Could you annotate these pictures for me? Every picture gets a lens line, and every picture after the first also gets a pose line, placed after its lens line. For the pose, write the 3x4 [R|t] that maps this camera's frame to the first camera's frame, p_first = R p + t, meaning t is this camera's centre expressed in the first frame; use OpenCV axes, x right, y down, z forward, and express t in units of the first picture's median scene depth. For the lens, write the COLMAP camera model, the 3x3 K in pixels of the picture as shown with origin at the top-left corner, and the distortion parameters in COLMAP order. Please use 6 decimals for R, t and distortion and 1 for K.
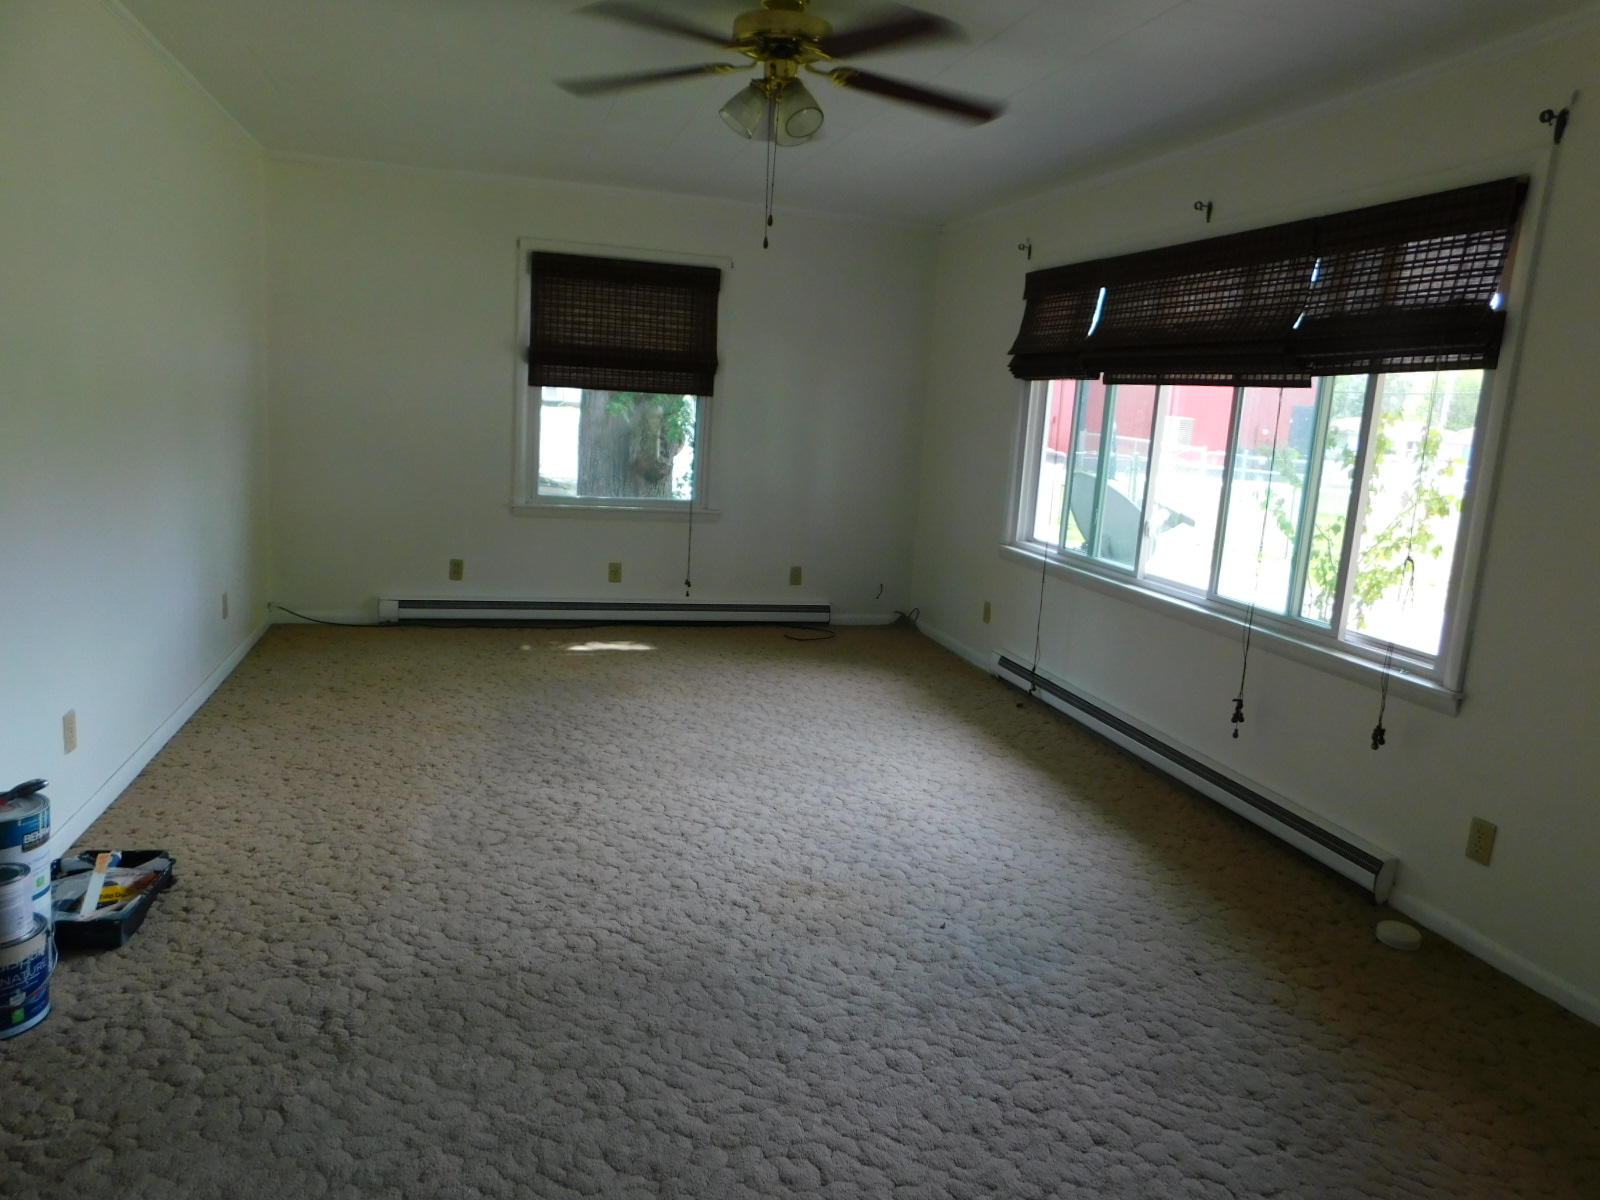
lens RADIAL K [[1059.8, 0, 804.1], [0, 1059.8, 597.6], [0, 0, 1]] dist [-0.073191, 0.059406]
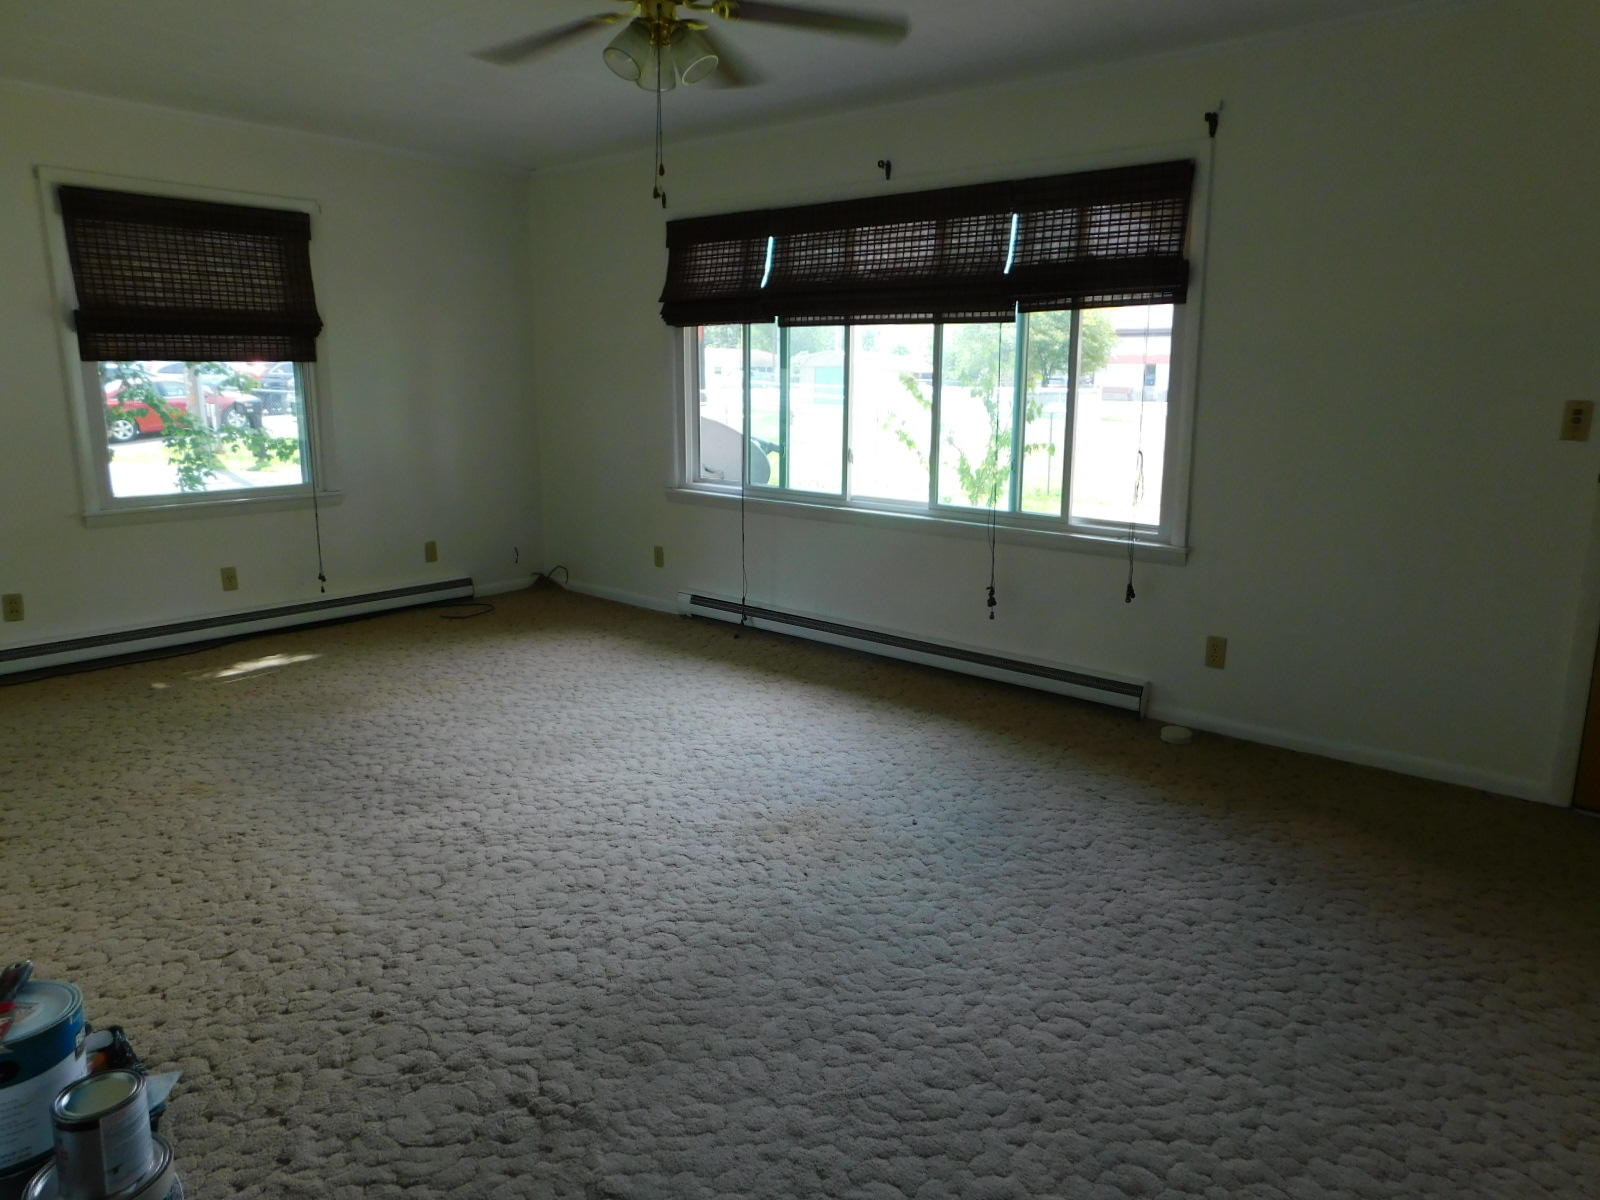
lens RADIAL K [[1059.8, 0, 804.1], [0, 1059.8, 597.6], [0, 0, 1]] dist [-0.073191, 0.059406]
pose [[0.833568, -0.170996, 0.525286, -0.376205], [0.144456, 0.985272, 0.091500, -0.030182], [-0.533196, -0.000391, 0.845992, 0.086972]]
